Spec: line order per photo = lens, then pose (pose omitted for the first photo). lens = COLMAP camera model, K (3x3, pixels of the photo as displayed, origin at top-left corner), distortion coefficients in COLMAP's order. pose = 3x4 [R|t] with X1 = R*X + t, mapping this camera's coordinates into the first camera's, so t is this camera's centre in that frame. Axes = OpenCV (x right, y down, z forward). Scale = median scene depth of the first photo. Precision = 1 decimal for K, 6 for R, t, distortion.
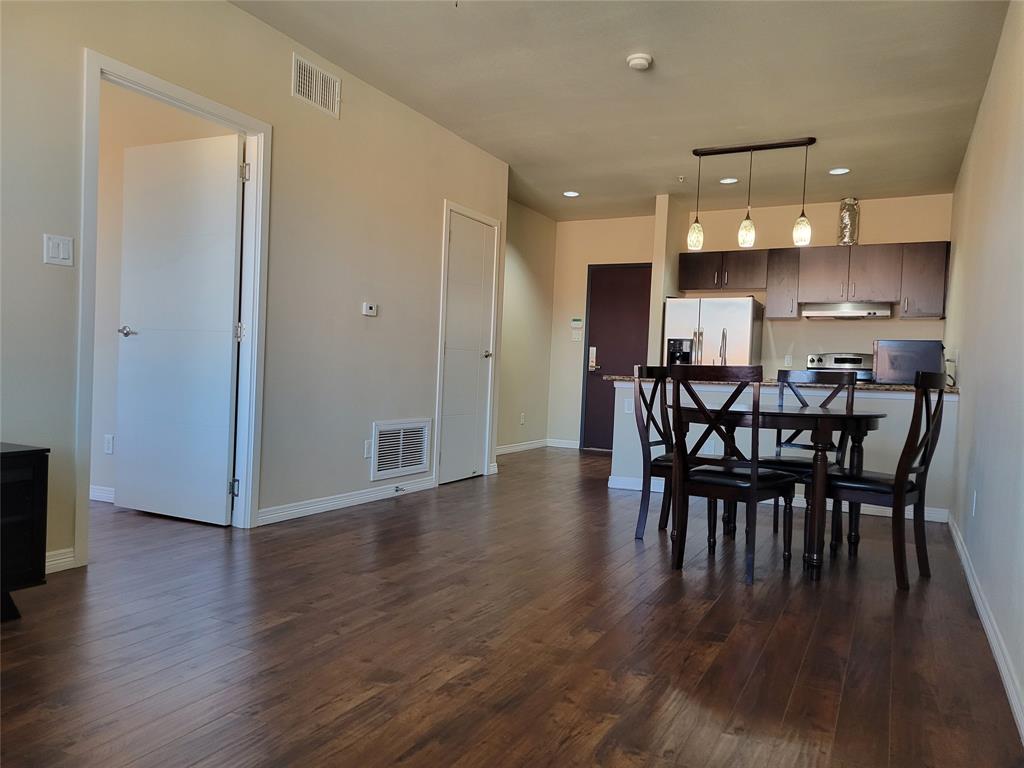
lens RADIAL K [[775.8, 0, 506.0], [0, 775.8, 389.0], [0, 0, 1]] dist [0.050365, -0.005459]
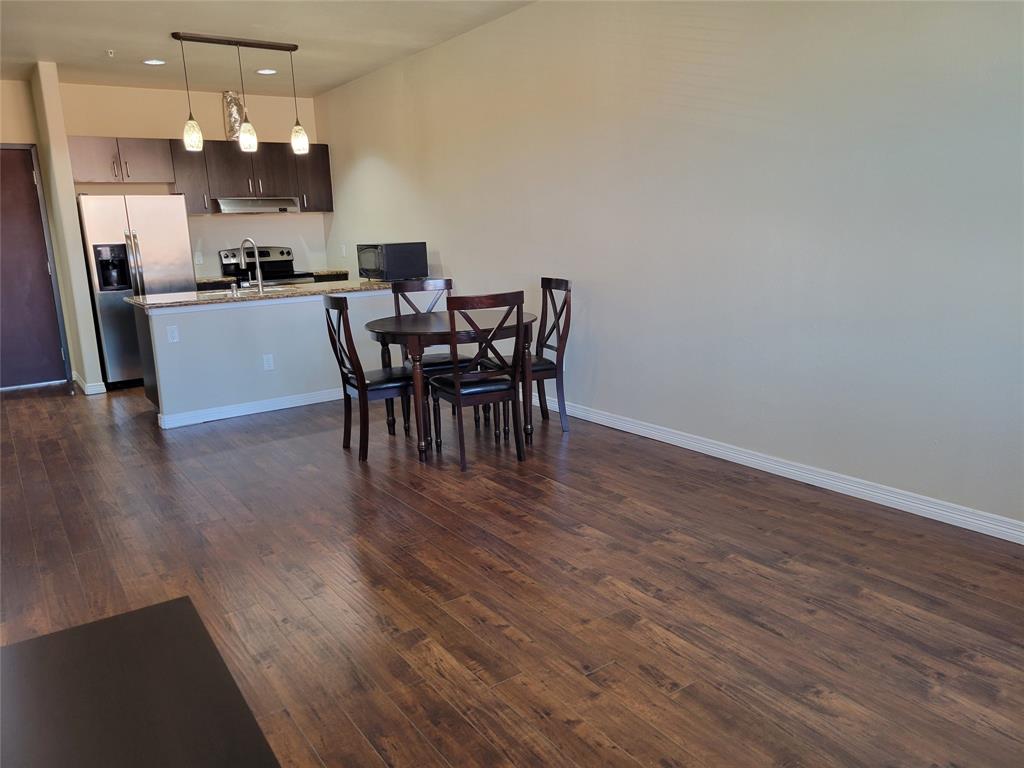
lens RADIAL K [[775.8, 0, 515.4], [0, 775.8, 382.1], [0, 0, 1]] dist [0.050365, -0.005459]
pose [[0.469757, -0.226061, 0.853361, -0.997525], [0.076536, 0.973446, 0.215741, -0.201353], [-0.879472, -0.036033, 0.474585, 0.542853]]
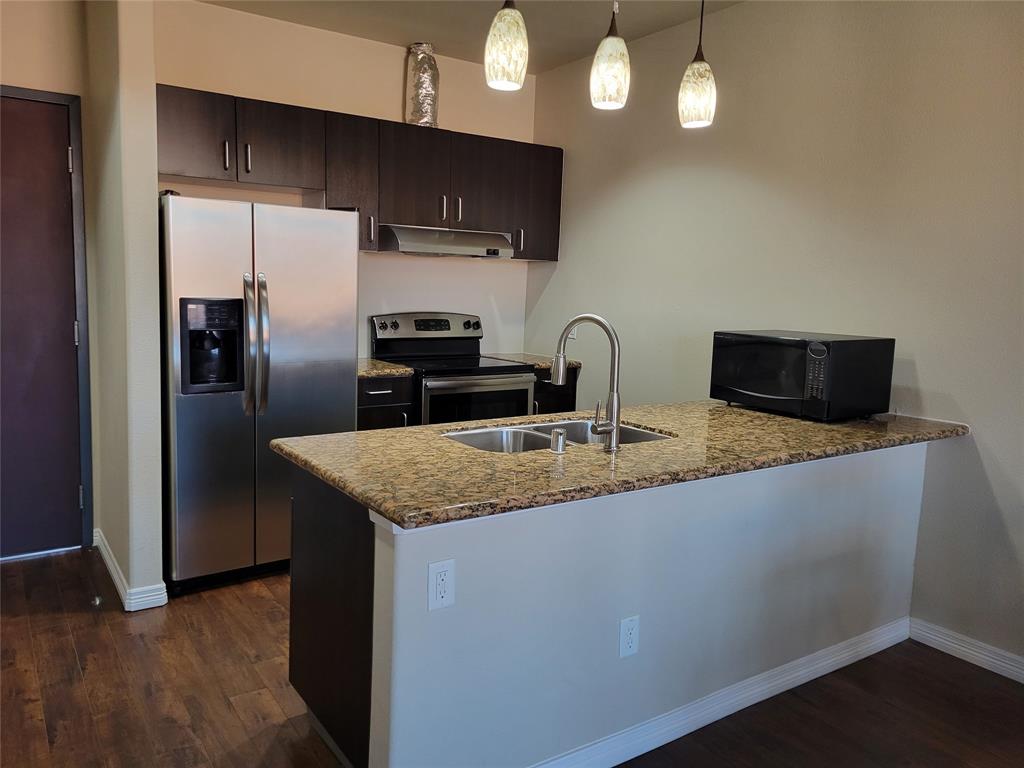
lens RADIAL K [[775.8, 0, 509.5], [0, 775.8, 373.5], [0, 0, 1]] dist [0.050365, -0.005459]
pose [[0.473045, -0.119486, 0.872898, -0.210227], [0.007184, 0.991251, 0.131793, -0.227926], [-0.881009, -0.056073, 0.469765, 1.918841]]
